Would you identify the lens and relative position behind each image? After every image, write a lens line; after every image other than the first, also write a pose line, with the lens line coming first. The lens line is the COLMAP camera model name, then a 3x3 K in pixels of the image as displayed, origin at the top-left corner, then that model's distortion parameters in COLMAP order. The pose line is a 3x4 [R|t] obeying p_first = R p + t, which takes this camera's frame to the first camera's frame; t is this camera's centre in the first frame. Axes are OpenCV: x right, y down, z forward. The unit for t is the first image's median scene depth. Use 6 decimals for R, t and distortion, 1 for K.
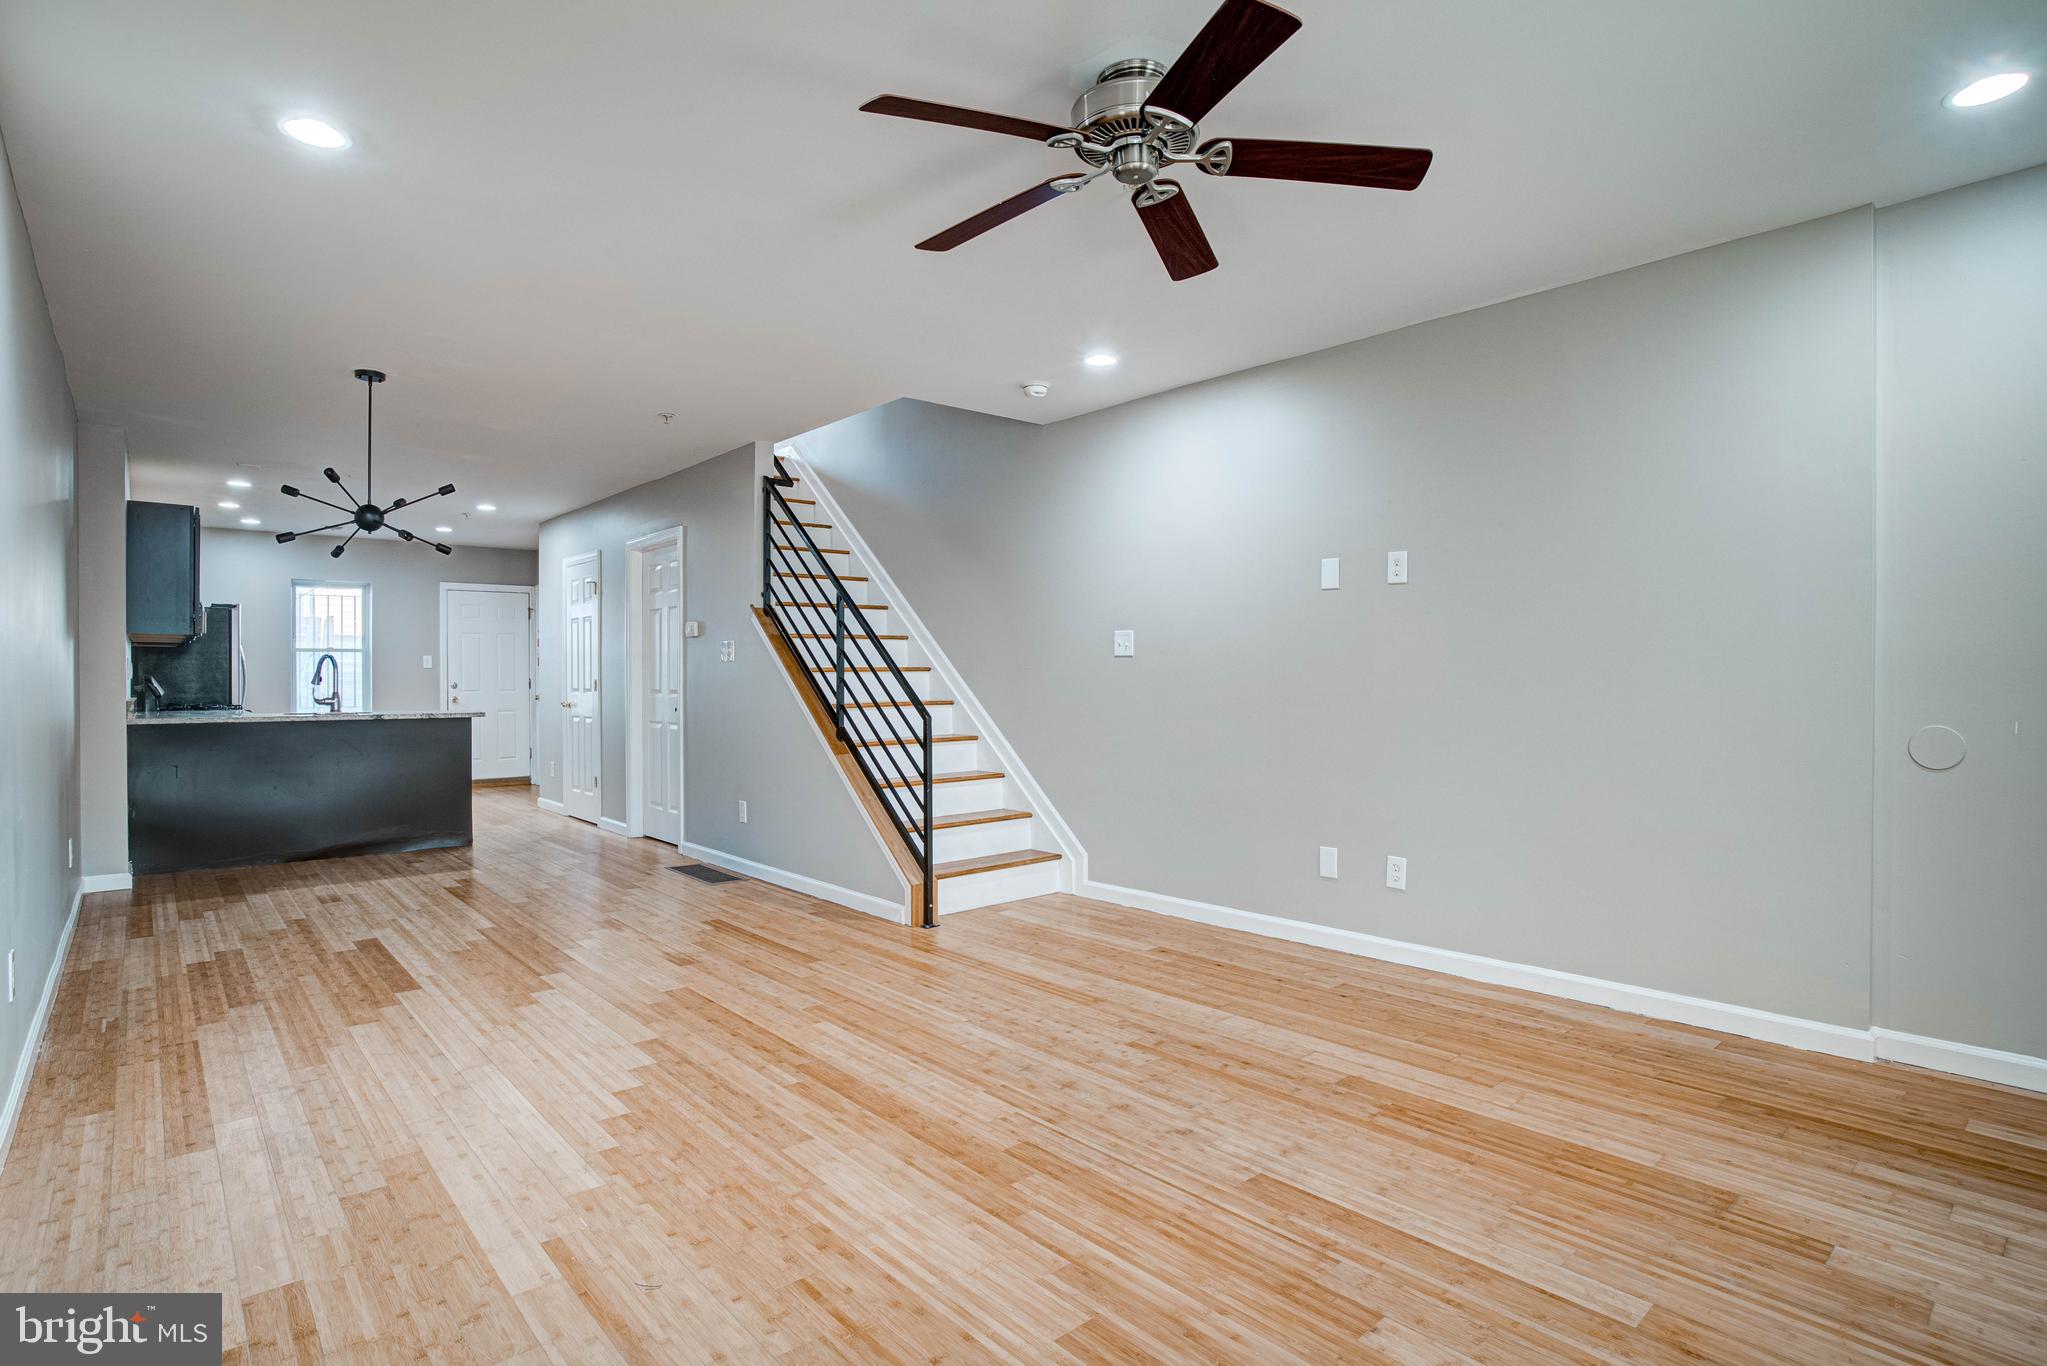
lens RADIAL K [[1028.0, 0, 1023.5], [0, 1028.0, 683.0], [0, 0, 1]] dist [-0.086763, 0.042947]
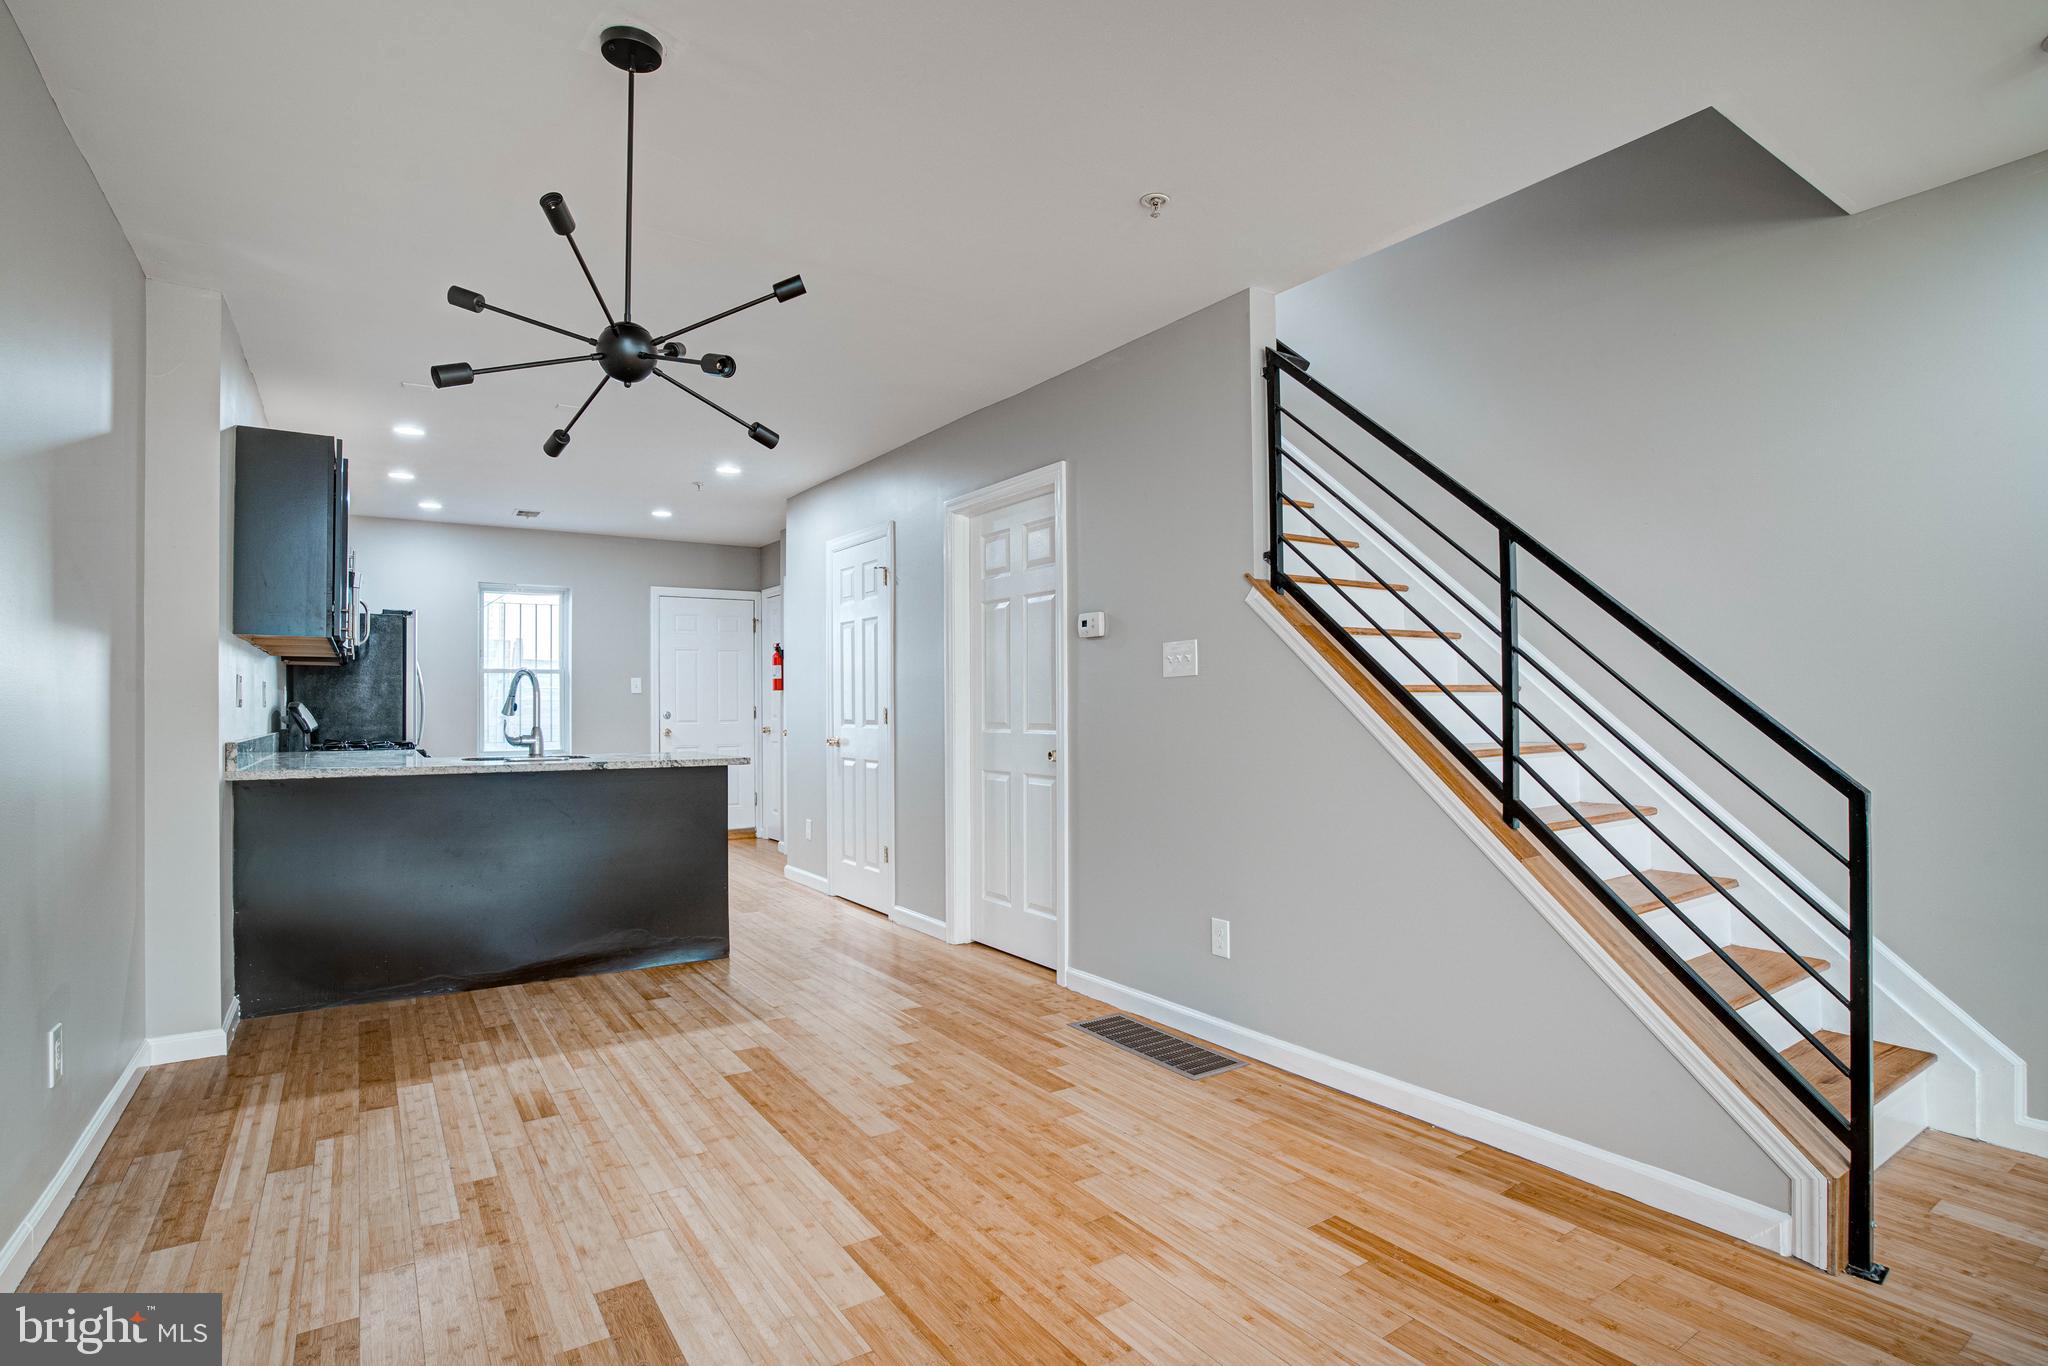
lens RADIAL K [[1009.9, 0, 1022.4], [0, 1009.9, 697.7], [0, 0, 1]] dist [-0.085116, 0.041512]
pose [[0.990825, -0.004415, -0.135078, -0.416431], [0.002774, 0.999920, -0.012332, -0.001813], [0.135122, 0.011844, 0.990758, 0.577430]]
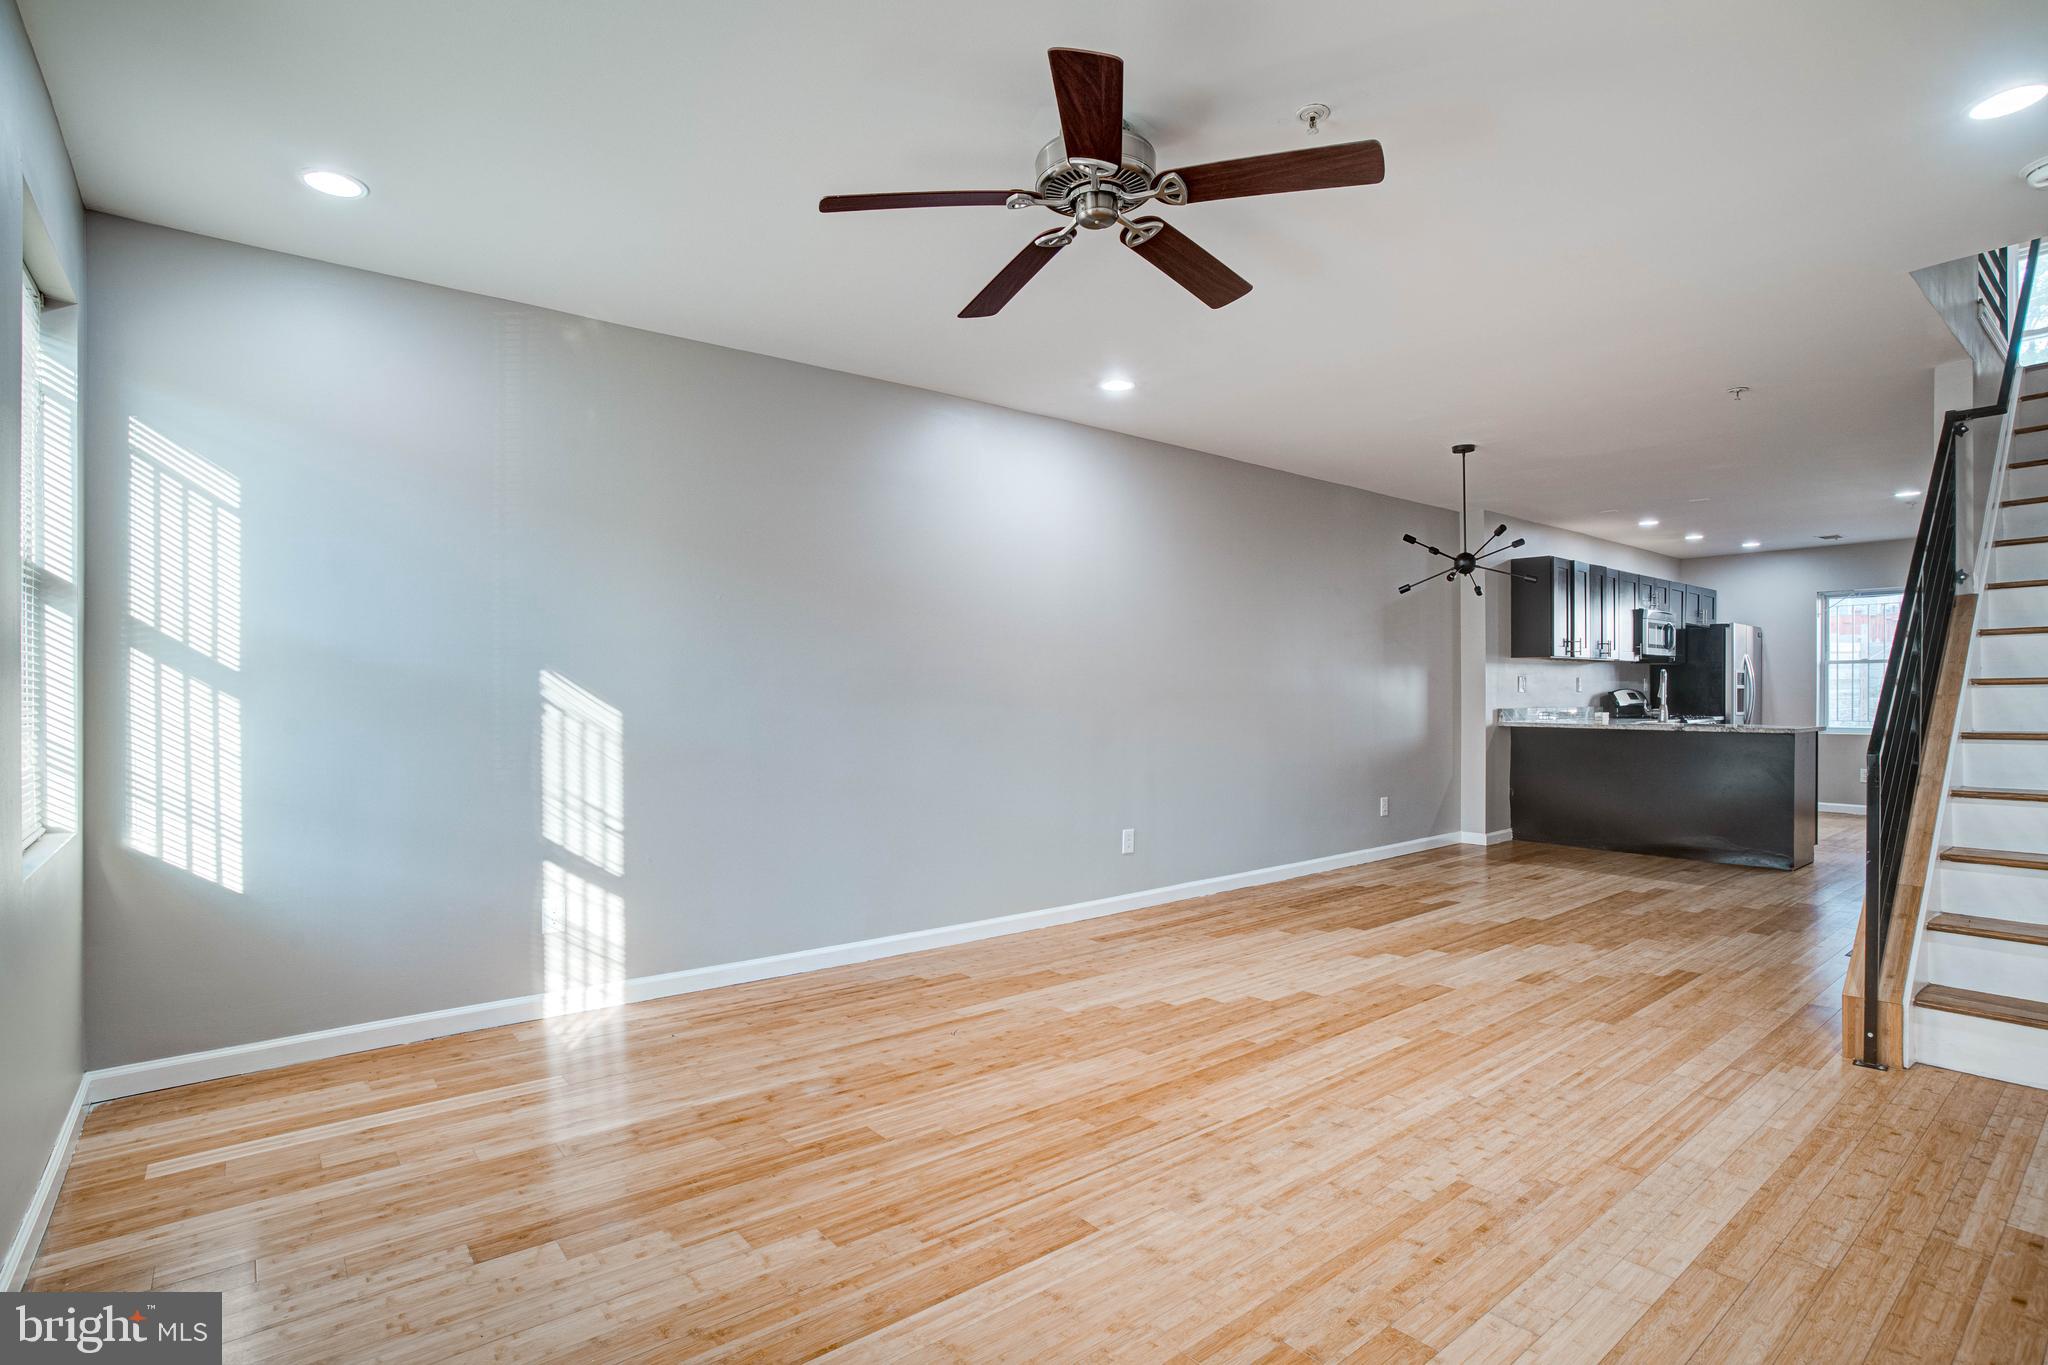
lens RADIAL K [[1009.9, 0, 1022.4], [0, 1009.9, 697.2], [0, 0, 1]] dist [-0.085116, 0.041512]
pose [[-0.044353, 0.005688, -0.999000, 0.599957], [-0.002031, 0.999981, 0.005784, -0.005408], [0.999014, 0.002285, -0.044340, 0.505087]]
